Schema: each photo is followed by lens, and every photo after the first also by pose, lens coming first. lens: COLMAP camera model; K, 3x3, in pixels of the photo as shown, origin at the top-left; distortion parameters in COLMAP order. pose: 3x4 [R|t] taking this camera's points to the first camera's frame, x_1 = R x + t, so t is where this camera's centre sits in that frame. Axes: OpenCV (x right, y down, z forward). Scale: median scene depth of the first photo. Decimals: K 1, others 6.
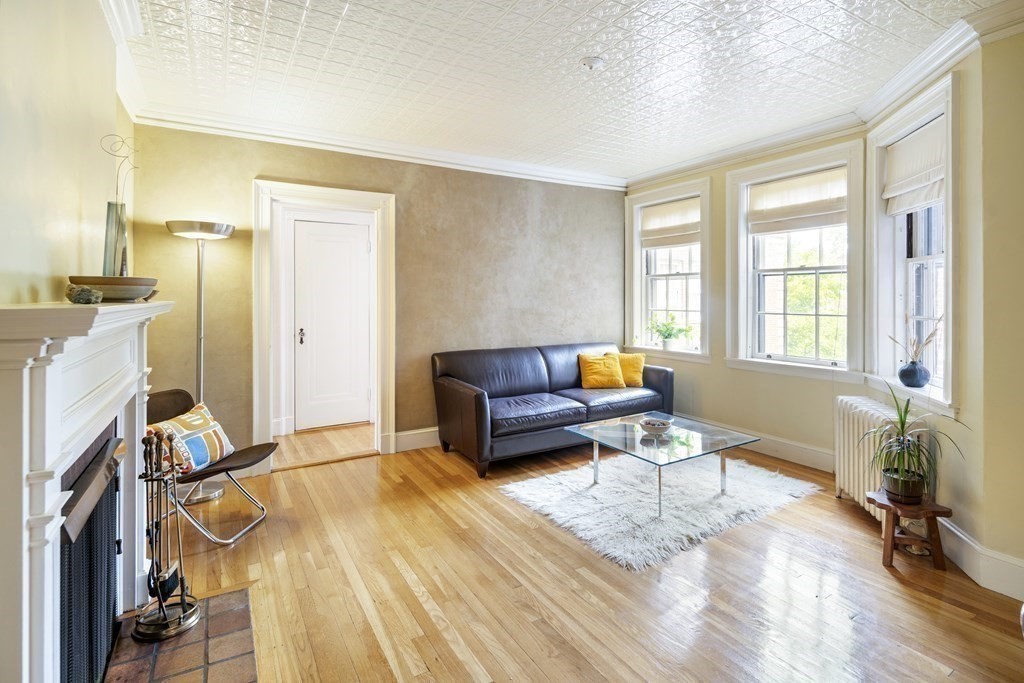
lens RADIAL K [[498.6, 0, 514.4], [0, 498.6, 295.5], [0, 0, 1]] dist [0.029647, -0.015666]
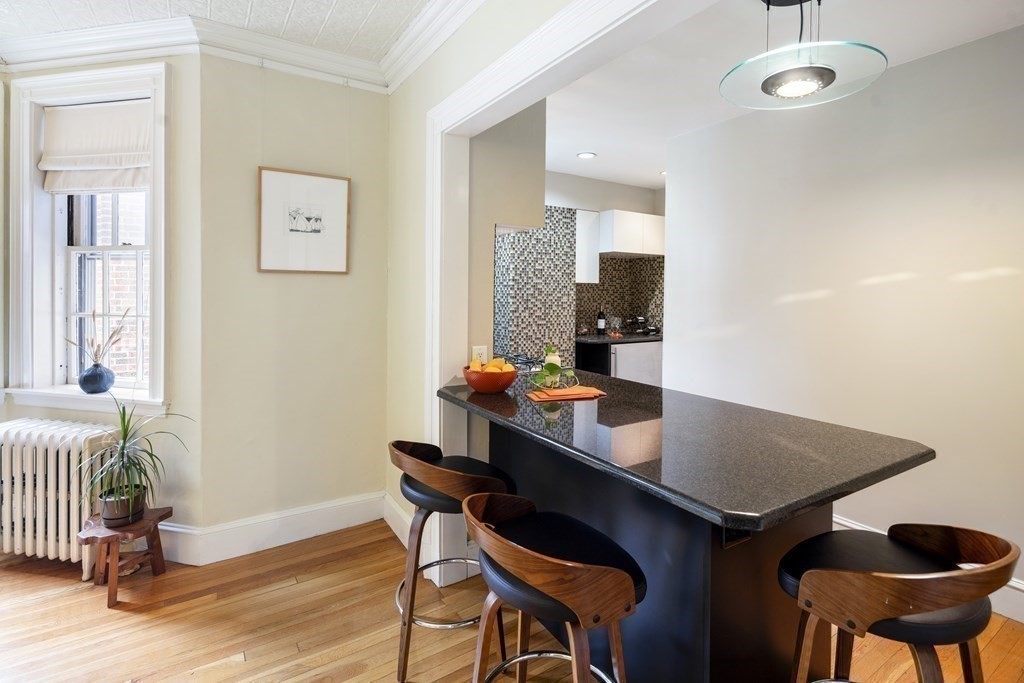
lens RADIAL K [[494.0, 0, 511.9], [0, 494.0, 298.0], [0, 0, 1]] dist [0.000314, 0.000183]
pose [[-0.027468, -0.011963, 0.999551, -0.086607], [-0.013315, 0.999844, 0.011601, -0.005010], [-0.999534, -0.012990, -0.027623, 0.267920]]
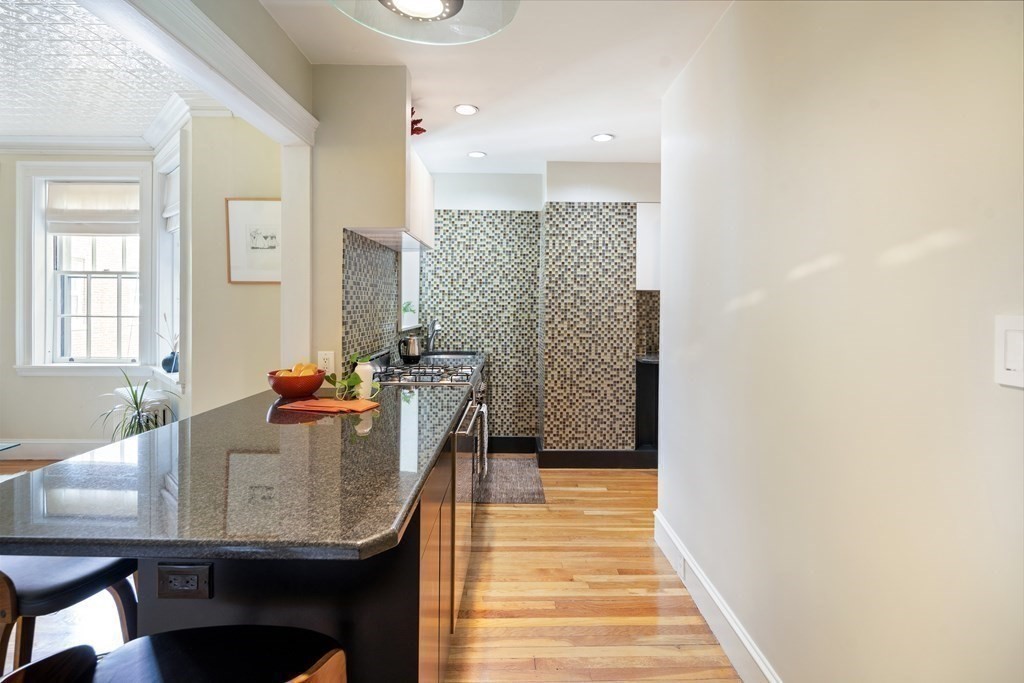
lens RADIAL K [[493.2, 0, 511.8], [0, 493.2, 307.2], [0, 0, 1]] dist [-0.002224, -0.000584]
pose [[0.507020, -0.001642, 0.861933, 0.150512], [-0.011531, 0.999896, 0.008688, 0.000000], [-0.861857, -0.014344, 0.506949, -0.303790]]
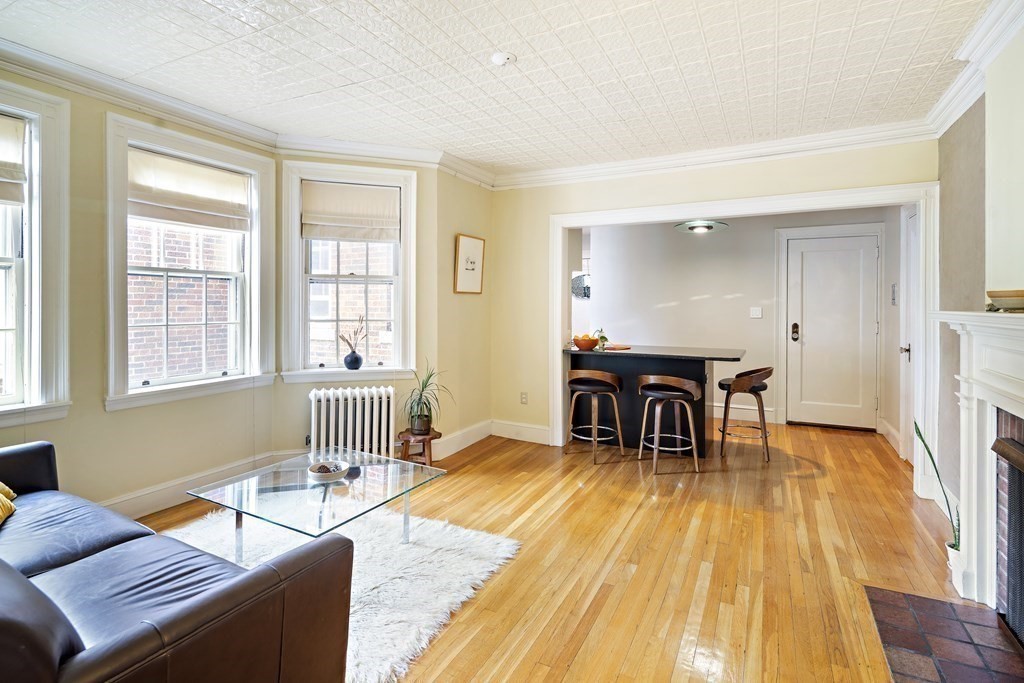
lens RADIAL K [[497.8, 0, 508.9], [0, 497.8, 307.3], [0, 0, 1]] dist [-0.002770, -0.000479]
pose [[-0.520127, -0.003836, 0.854080, -0.541249], [-0.004461, 0.999988, 0.001775, 0.004729], [-0.854077, -0.002887, -0.520138, 1.218364]]
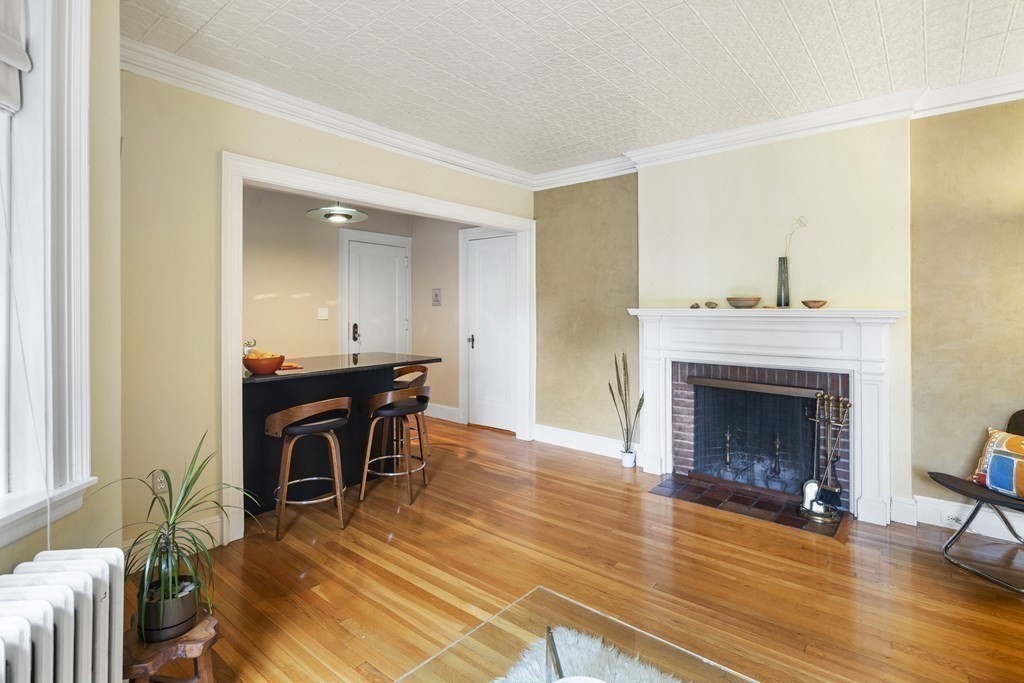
lens RADIAL K [[501.5, 0, 513.8], [0, 501.5, 316.3], [0, 0, 1]] dist [0.000174, 0.000144]
pose [[-0.942749, 0.008415, -0.333396, 0.442714], [0.002988, 0.999855, 0.016788, 0.004318], [0.333489, 0.014830, -0.942637, 1.330715]]
